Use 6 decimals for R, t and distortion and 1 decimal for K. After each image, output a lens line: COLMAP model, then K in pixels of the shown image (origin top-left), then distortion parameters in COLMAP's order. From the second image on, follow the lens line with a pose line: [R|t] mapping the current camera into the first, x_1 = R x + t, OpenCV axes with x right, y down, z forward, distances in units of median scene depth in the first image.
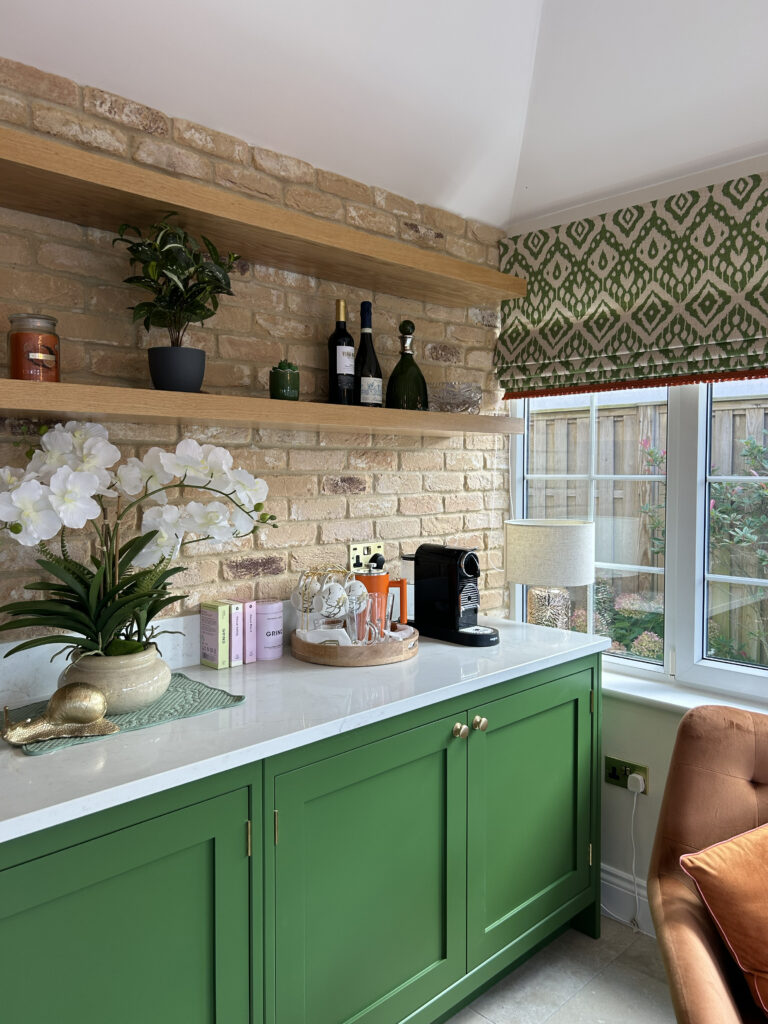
lens RADIAL K [[773.7, 0, 391.2], [0, 773.7, 508.3], [0, 0, 1]] dist [0.052975, -0.056947]
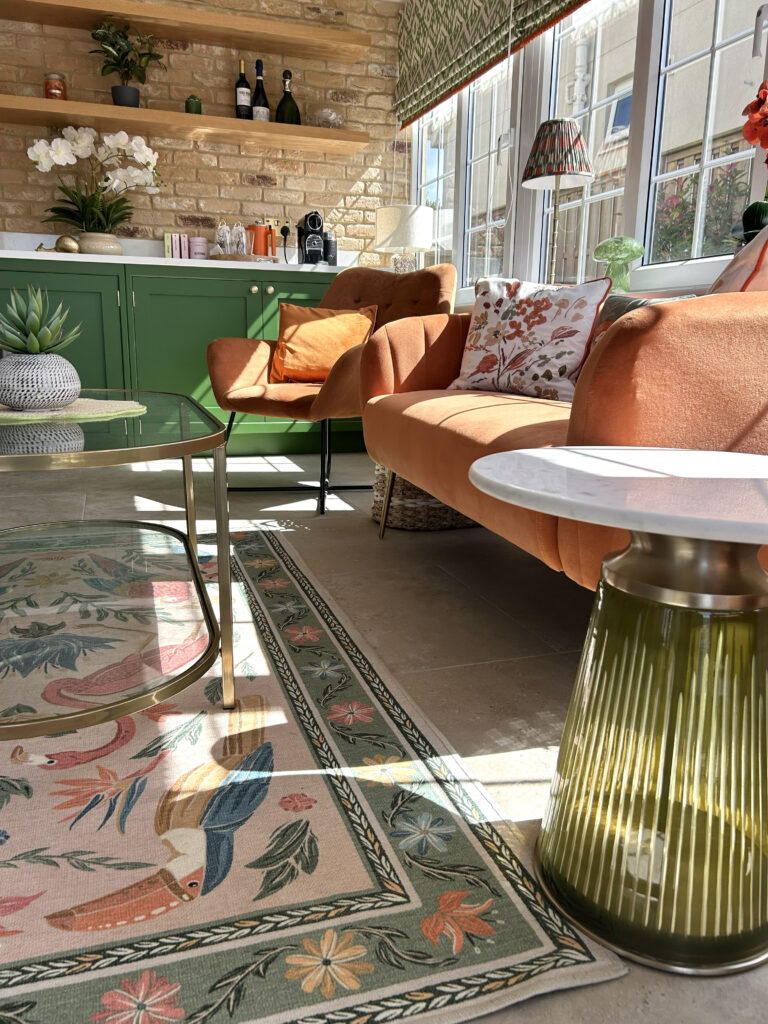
lens RADIAL K [[773.7, 0, 386.0], [0, 773.7, 502.4], [0, 0, 1]] dist [0.052975, -0.056947]
pose [[0.900855, 0.105220, -0.421175, 1.048903], [-0.037901, 0.985541, 0.165145, 0.397997], [0.432461, -0.132809, 0.891818, -0.540940]]
